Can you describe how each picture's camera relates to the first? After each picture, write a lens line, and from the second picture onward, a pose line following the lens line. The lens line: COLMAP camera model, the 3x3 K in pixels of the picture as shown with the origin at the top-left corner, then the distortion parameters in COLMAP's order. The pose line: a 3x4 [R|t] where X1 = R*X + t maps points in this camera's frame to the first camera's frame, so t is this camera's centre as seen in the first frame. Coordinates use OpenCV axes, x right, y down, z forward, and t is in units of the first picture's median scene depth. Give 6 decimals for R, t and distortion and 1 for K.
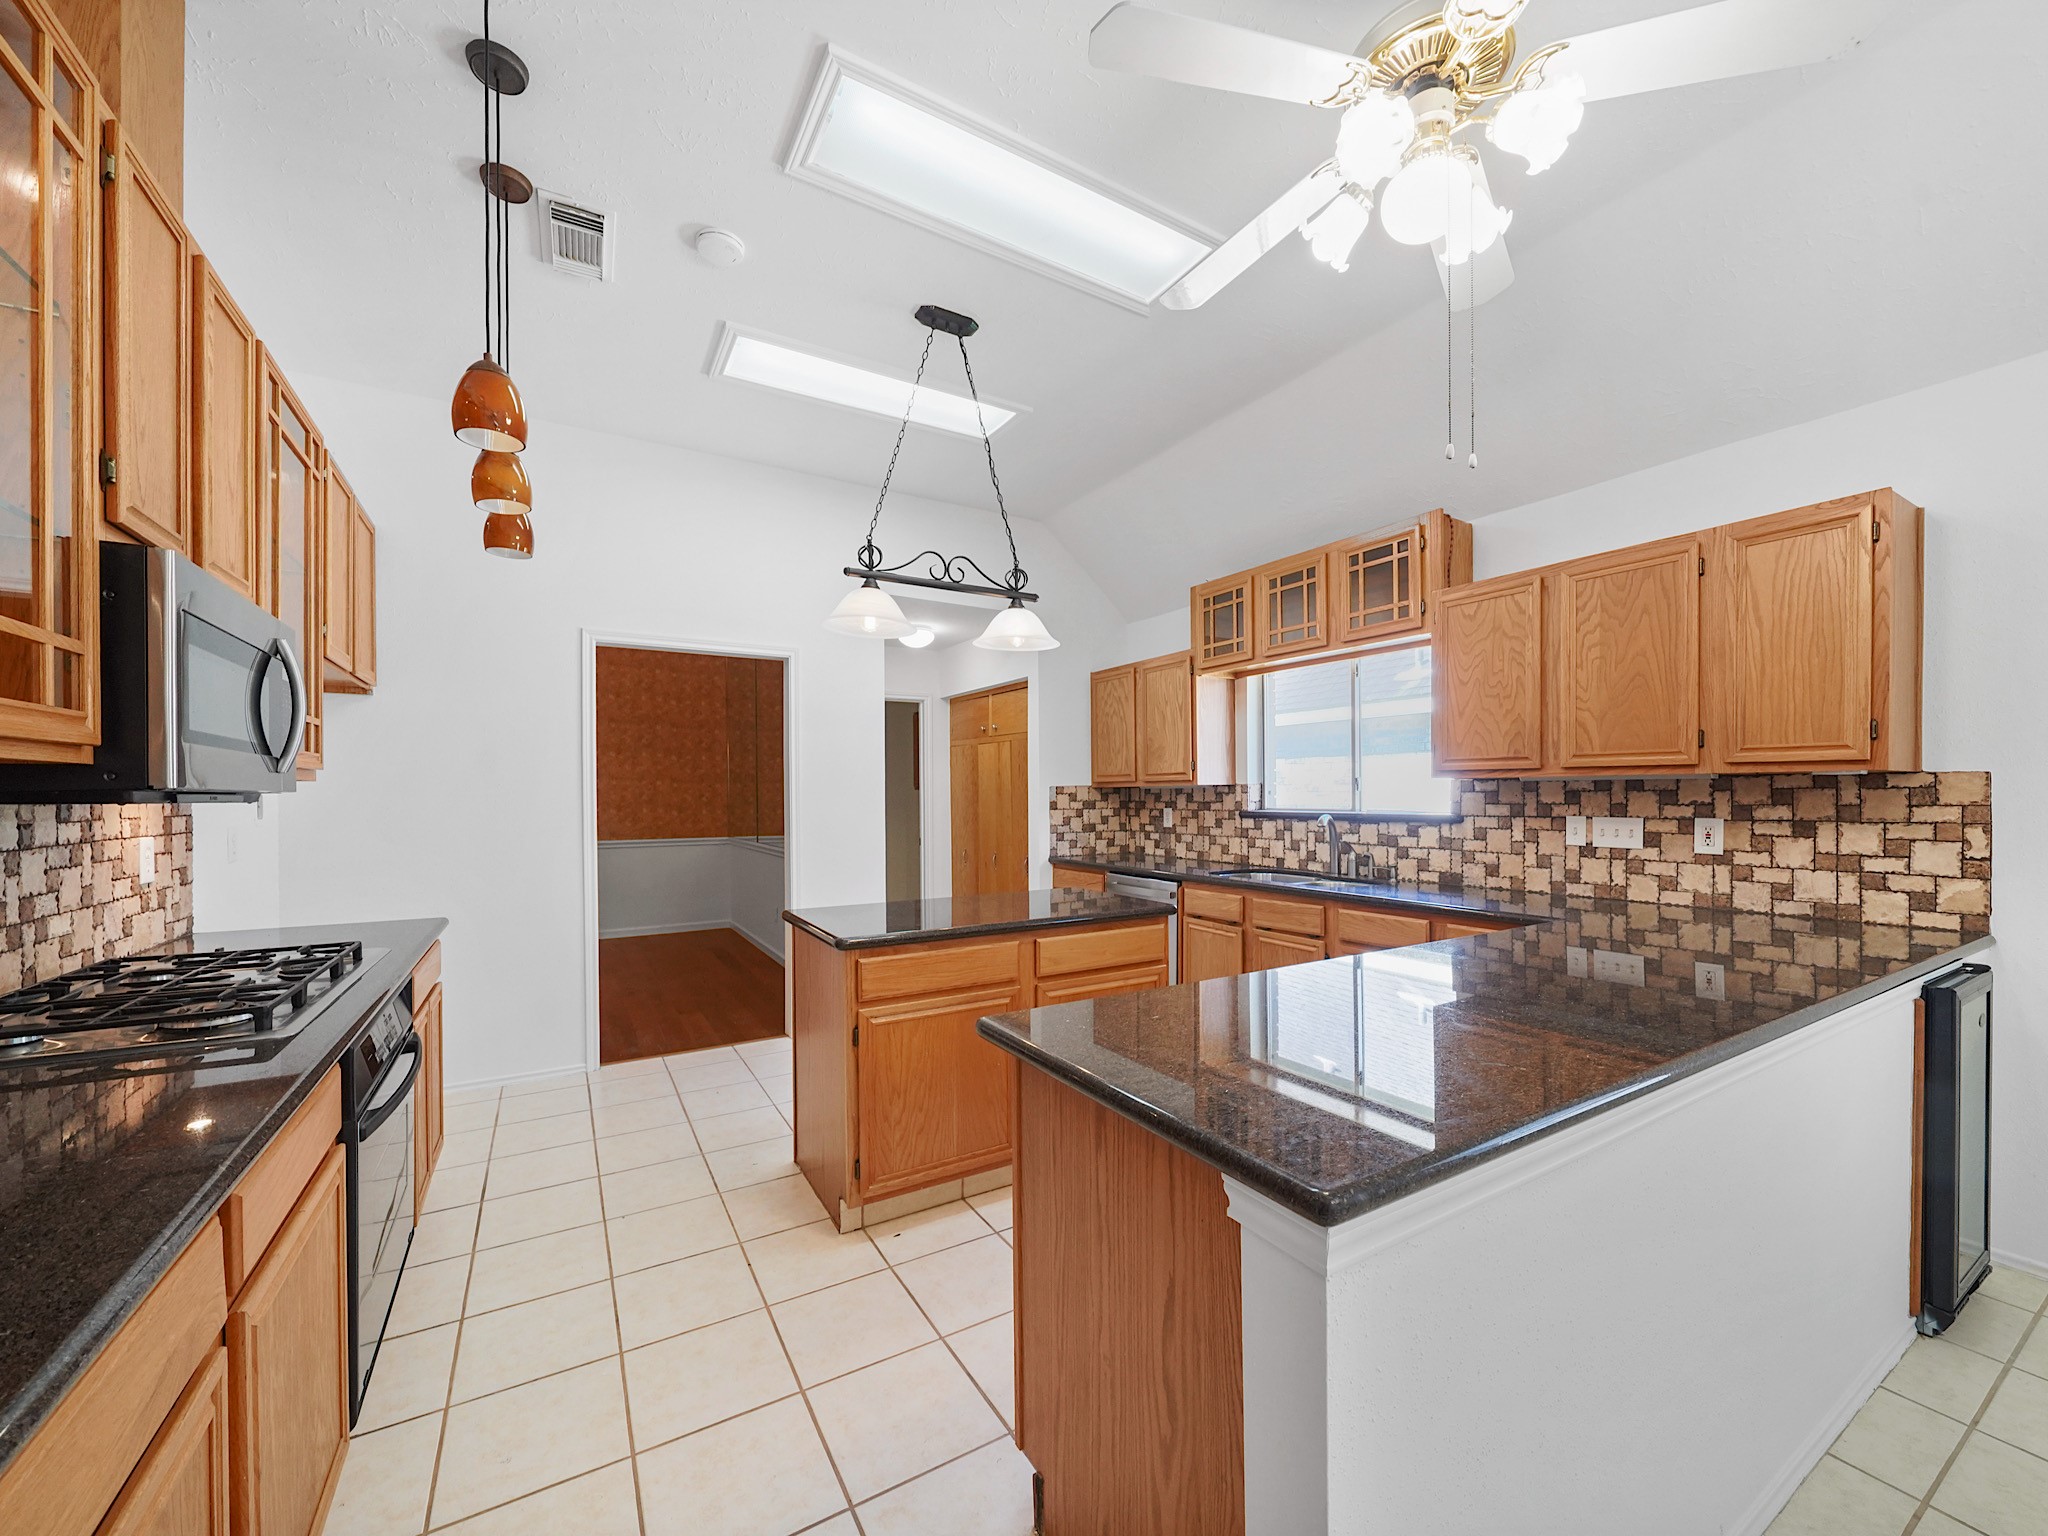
lens RADIAL K [[792.7, 0, 1017.2], [0, 792.7, 799.6], [0, 0, 1]] dist [-0.006644, -0.000262]
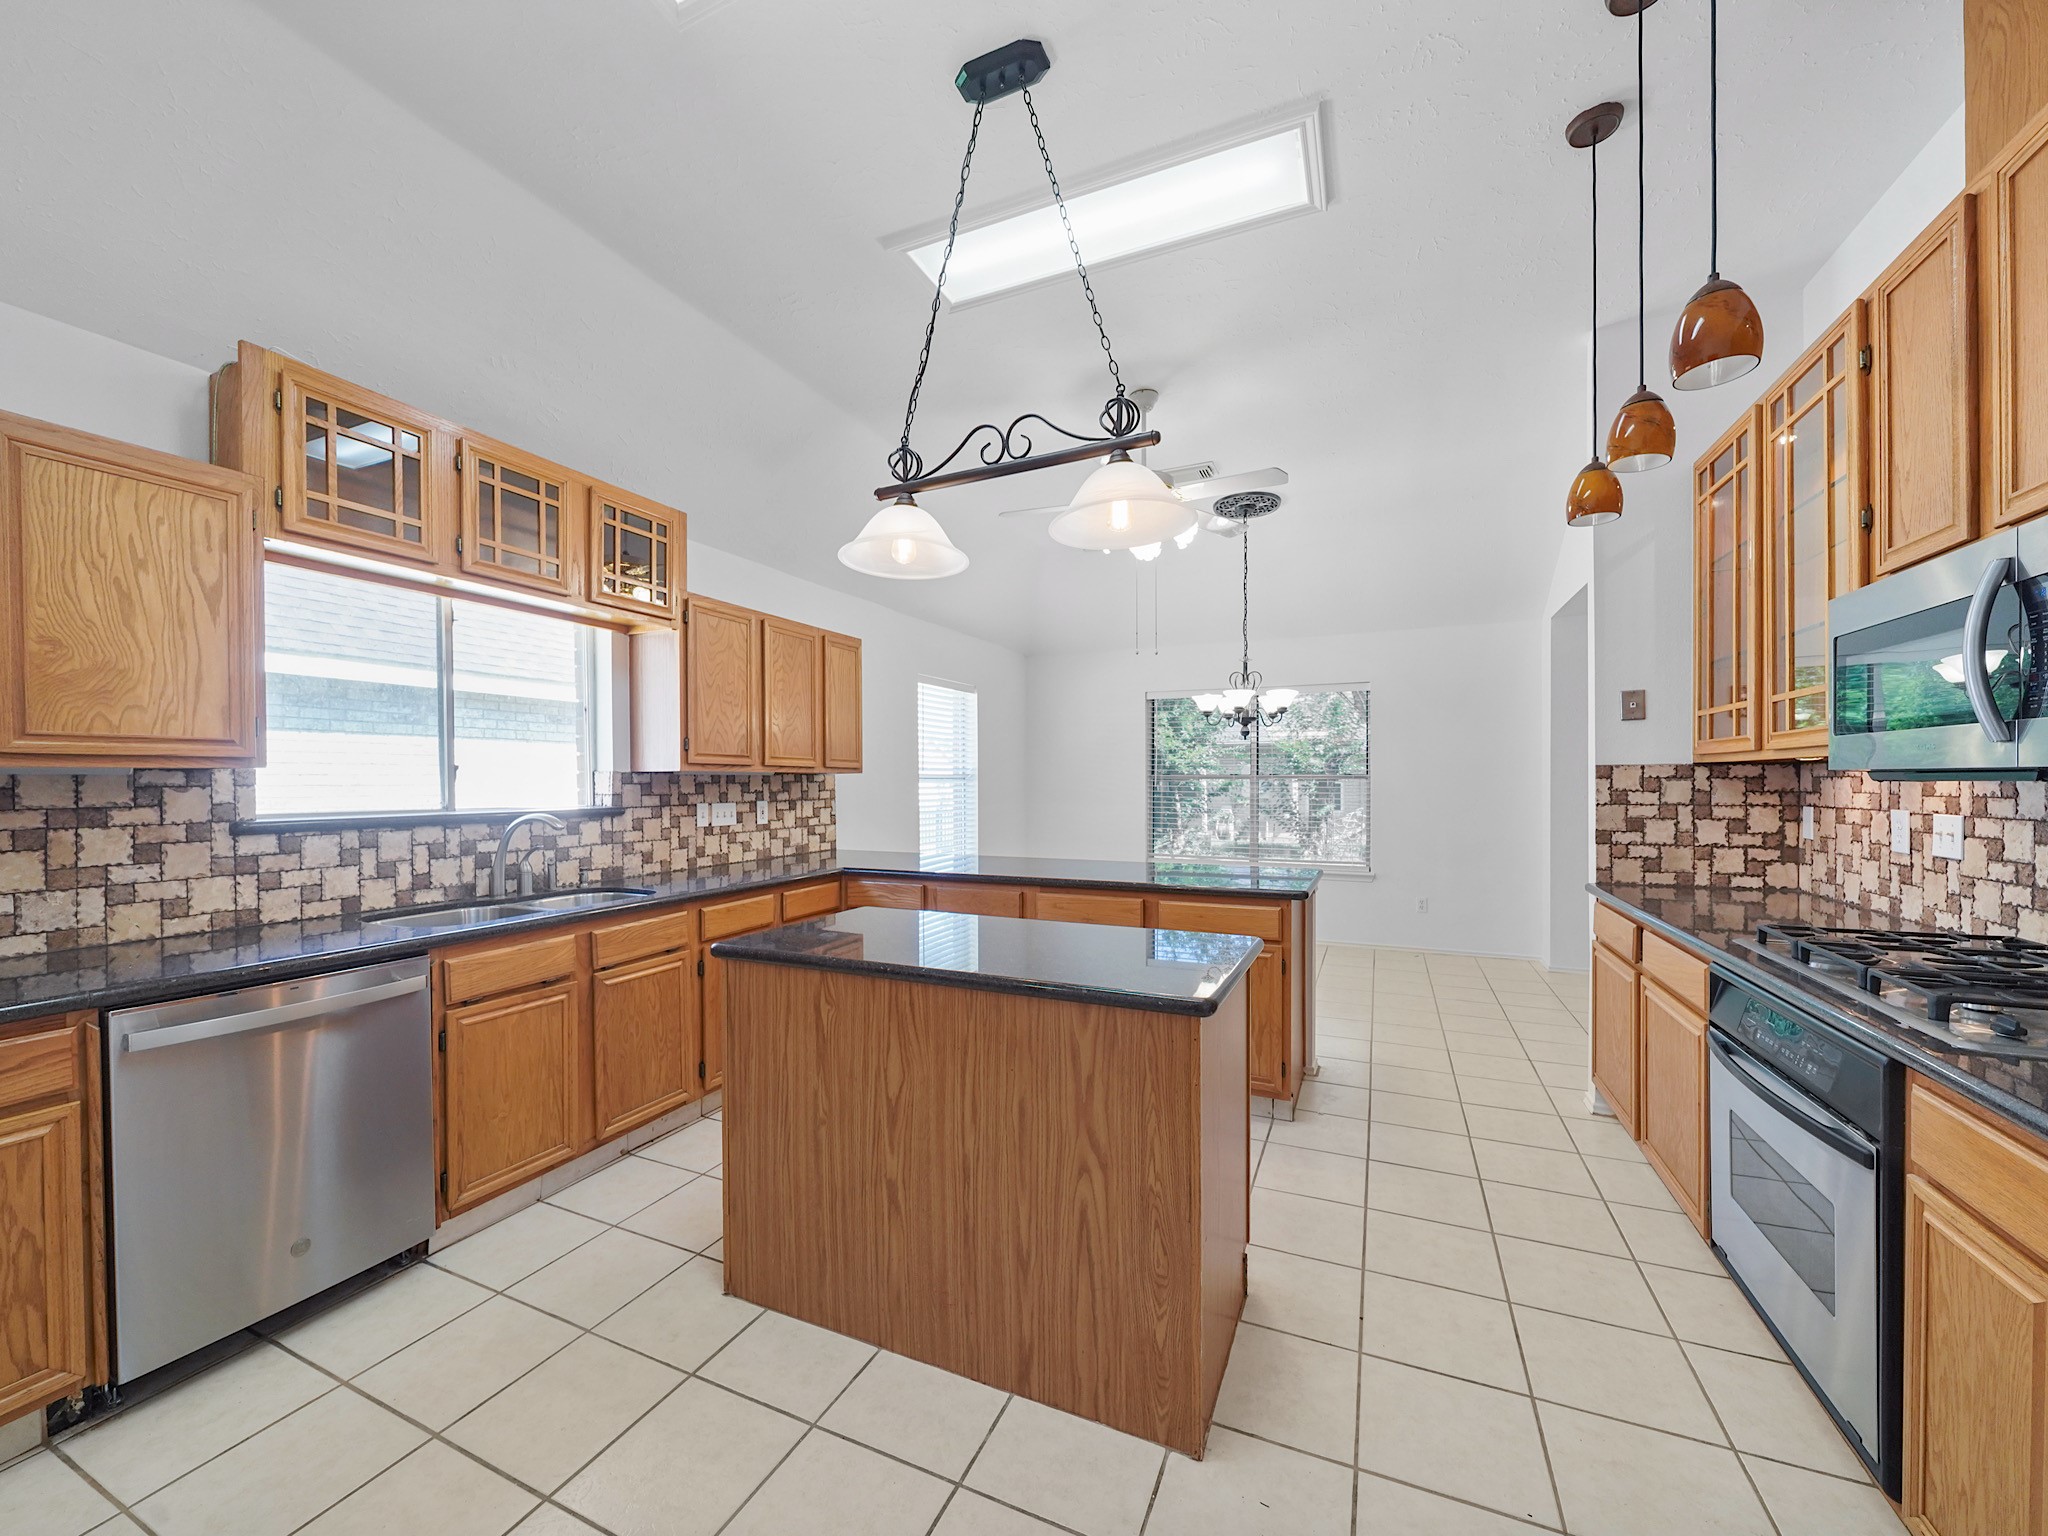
lens RADIAL K [[792.7, 0, 1021.4], [0, 792.7, 790.1], [0, 0, 1]] dist [-0.006644, -0.000262]
pose [[-0.575026, -0.000835, 0.818135, -0.581038], [0.013764, 0.999848, 0.010694, -0.006095], [-0.818019, 0.017410, -0.574927, 1.250225]]
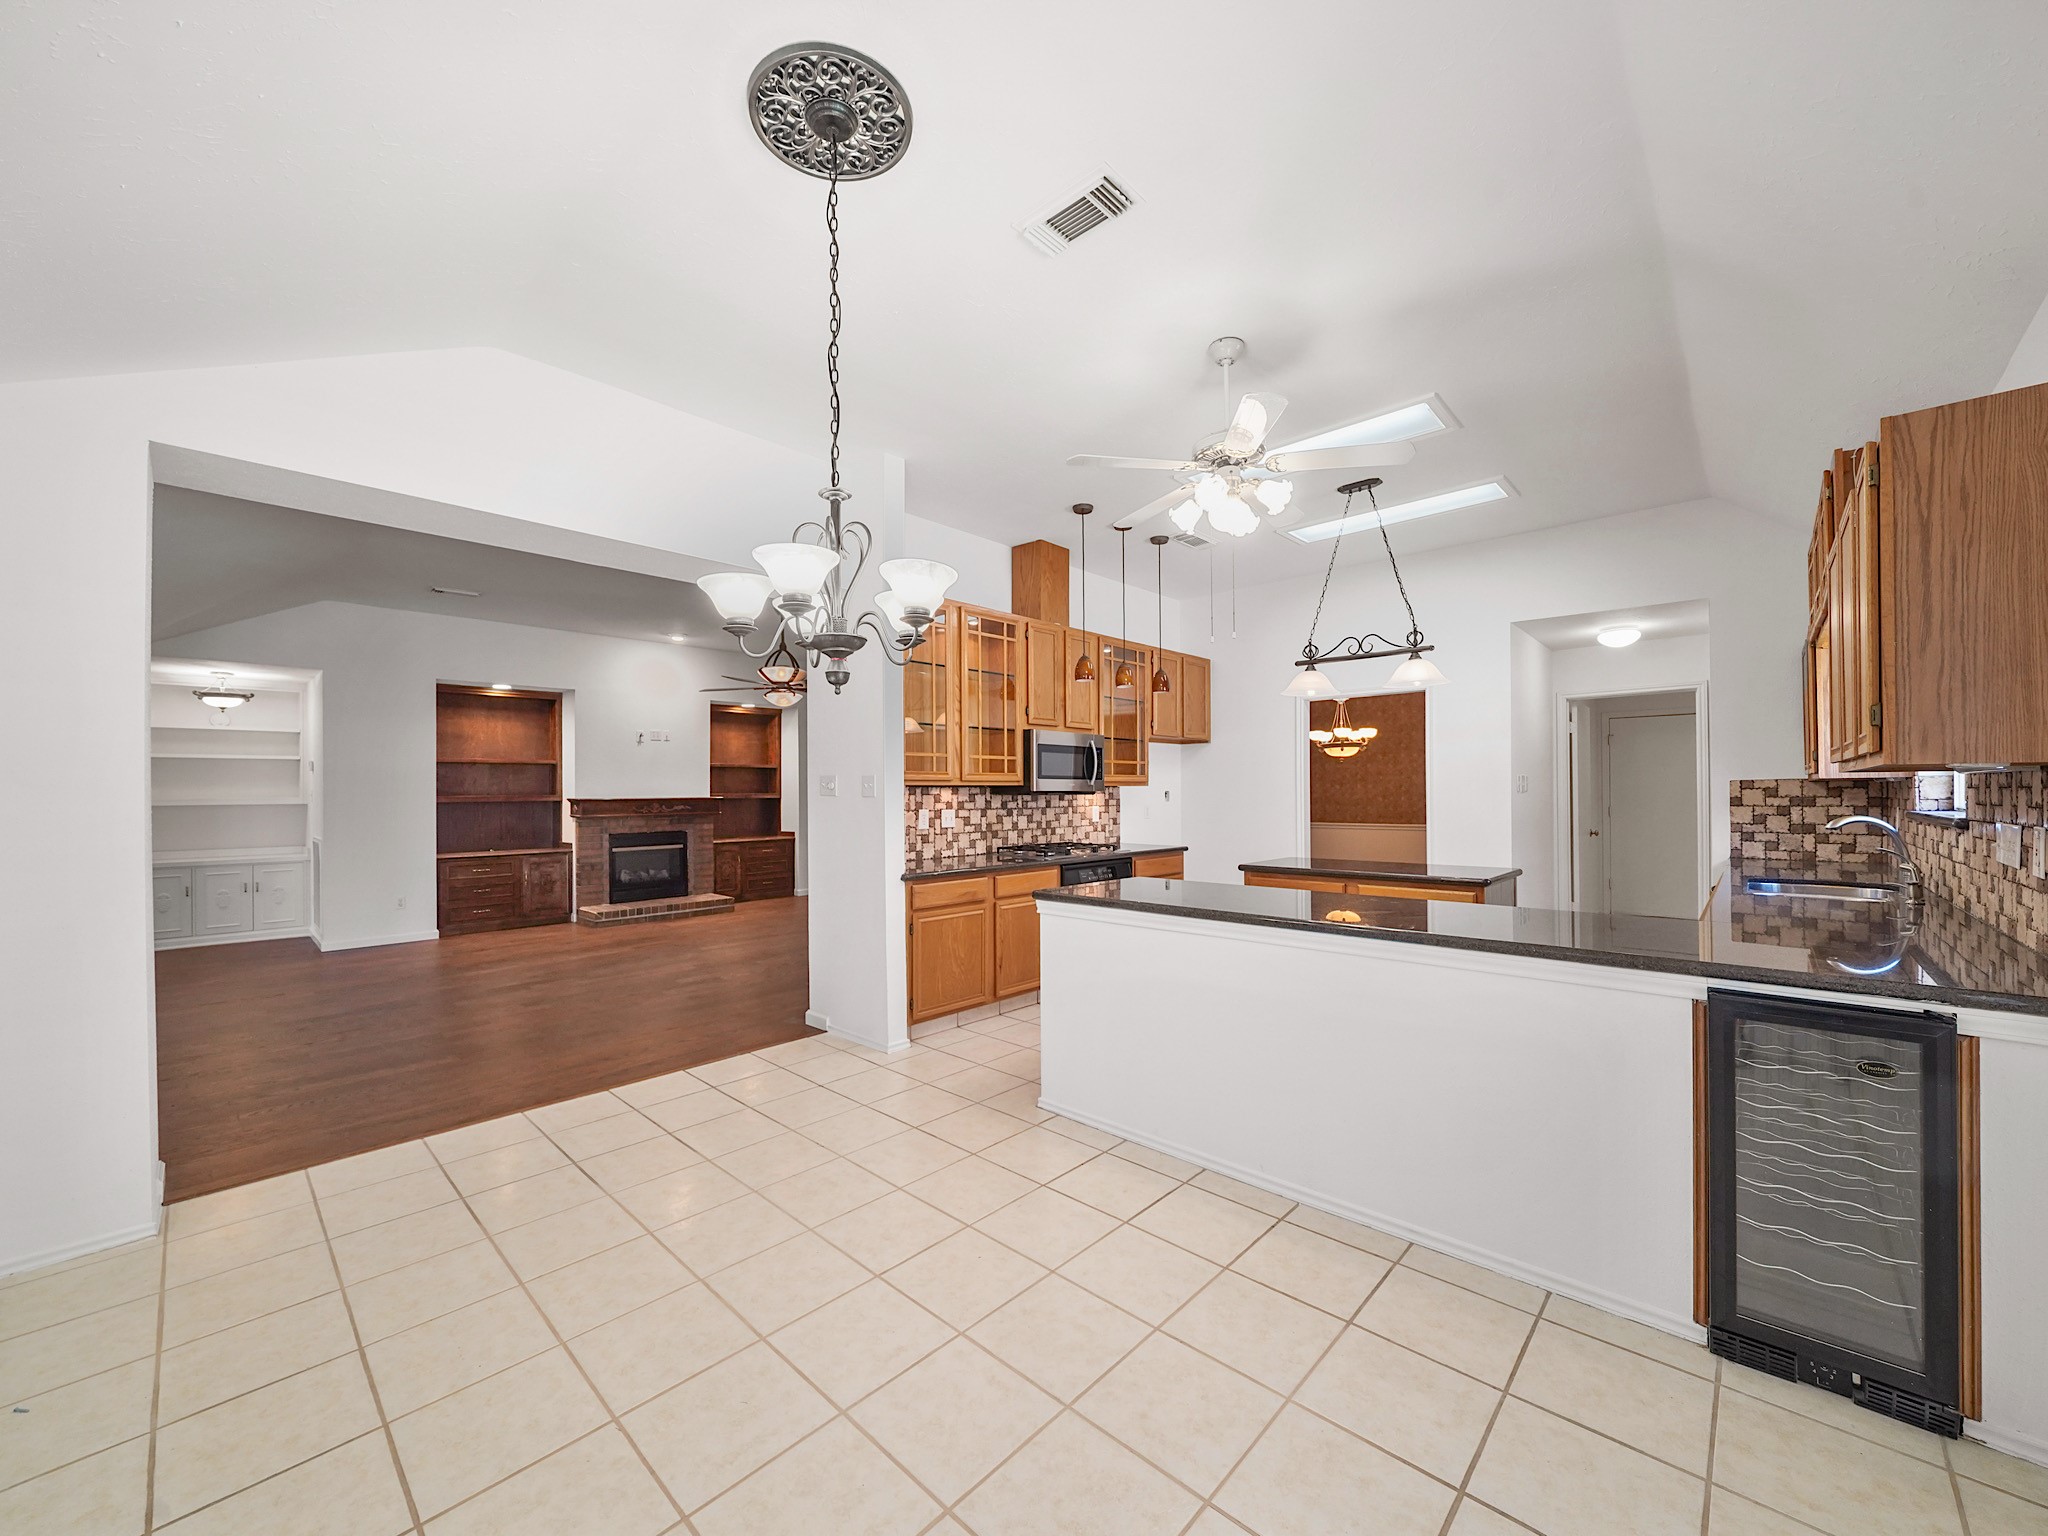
lens RADIAL K [[792.7, 0, 1023.6], [0, 792.7, 786.9], [0, 0, 1]] dist [-0.006644, -0.000262]
pose [[0.279306, -0.004293, -0.960193, 1.097468], [-0.000999, 0.999988, -0.004761, -0.006627], [0.960202, 0.002289, 0.279298, -0.057526]]
